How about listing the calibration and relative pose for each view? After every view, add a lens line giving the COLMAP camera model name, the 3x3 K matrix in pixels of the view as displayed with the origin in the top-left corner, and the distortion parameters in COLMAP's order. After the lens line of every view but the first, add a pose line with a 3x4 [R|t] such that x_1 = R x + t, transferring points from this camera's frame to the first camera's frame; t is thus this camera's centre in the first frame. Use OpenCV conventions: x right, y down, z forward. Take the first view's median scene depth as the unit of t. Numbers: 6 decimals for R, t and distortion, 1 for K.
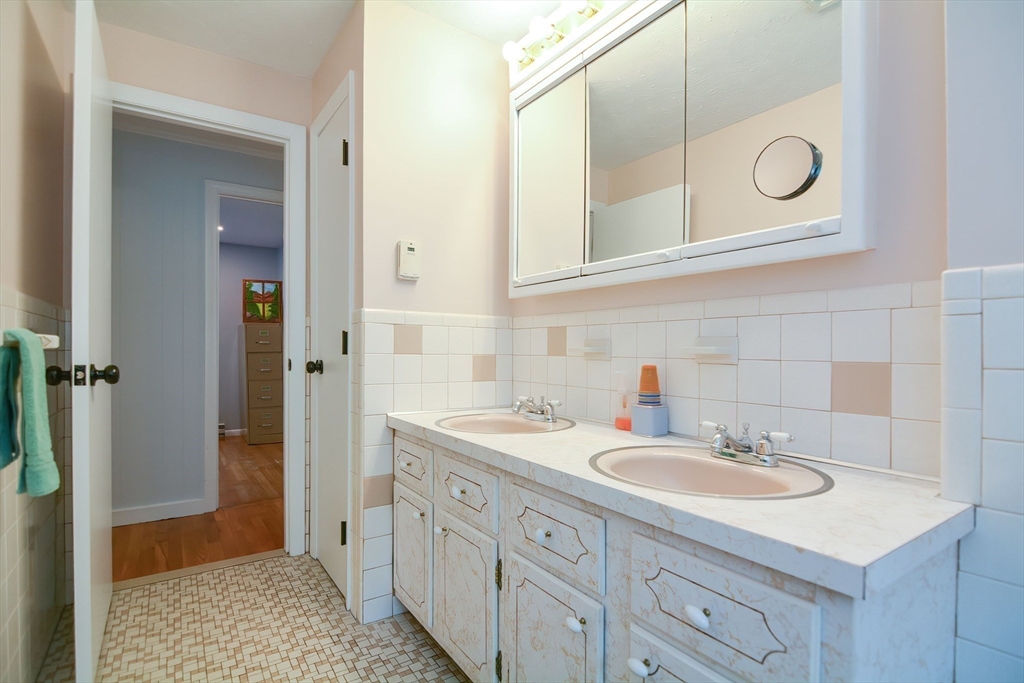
lens RADIAL K [[491.8, 0, 508.5], [0, 491.8, 346.8], [0, 0, 1]] dist [-0.005445, -0.000621]
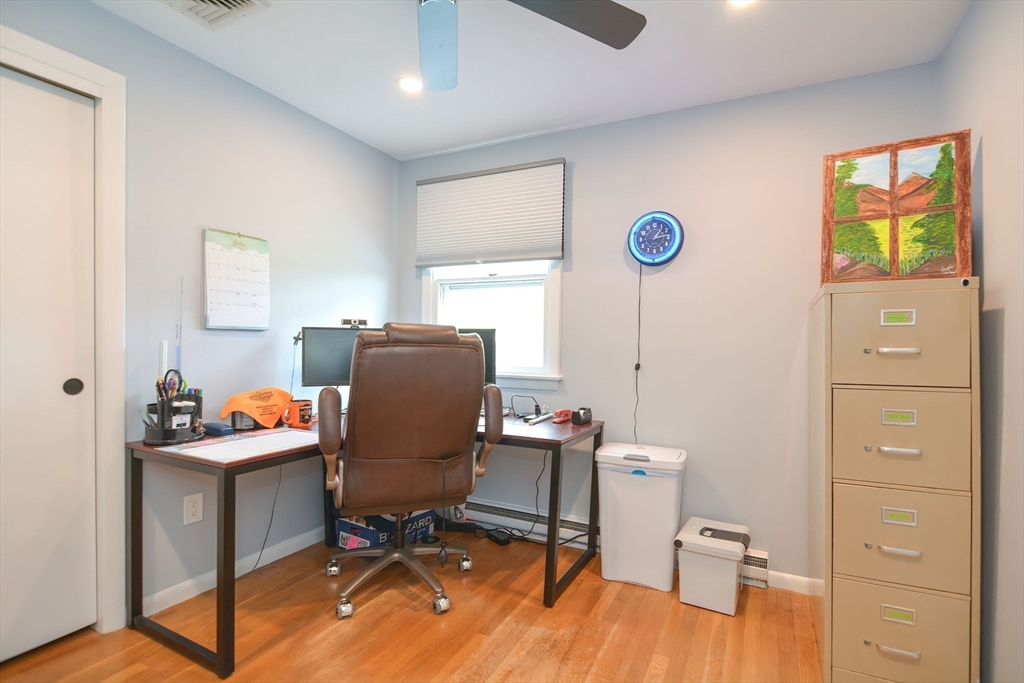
lens RADIAL K [[491.8, 0, 513.5], [0, 491.8, 346.4], [0, 0, 1]] dist [-0.005445, -0.000621]
pose [[0.480788, 0.015711, -0.876696, -0.343972], [-0.022851, 0.999724, 0.005383, -0.006100], [0.876539, 0.017445, 0.481015, 0.648192]]
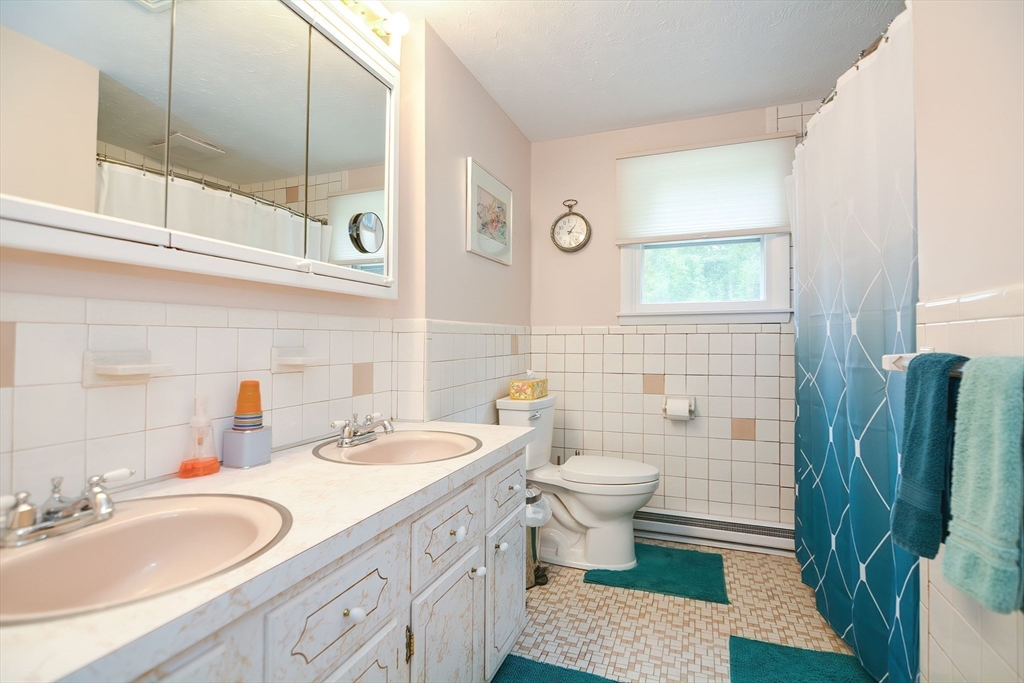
lens RADIAL K [[491.8, 0, 508.4], [0, 491.8, 341.9], [0, 0, 1]] dist [-0.005445, -0.000621]
pose [[-0.564691, -0.001810, 0.825301, -0.975557], [-0.002369, 0.999997, 0.000572, -0.046947], [-0.825299, -0.001632, -0.564693, 1.662095]]
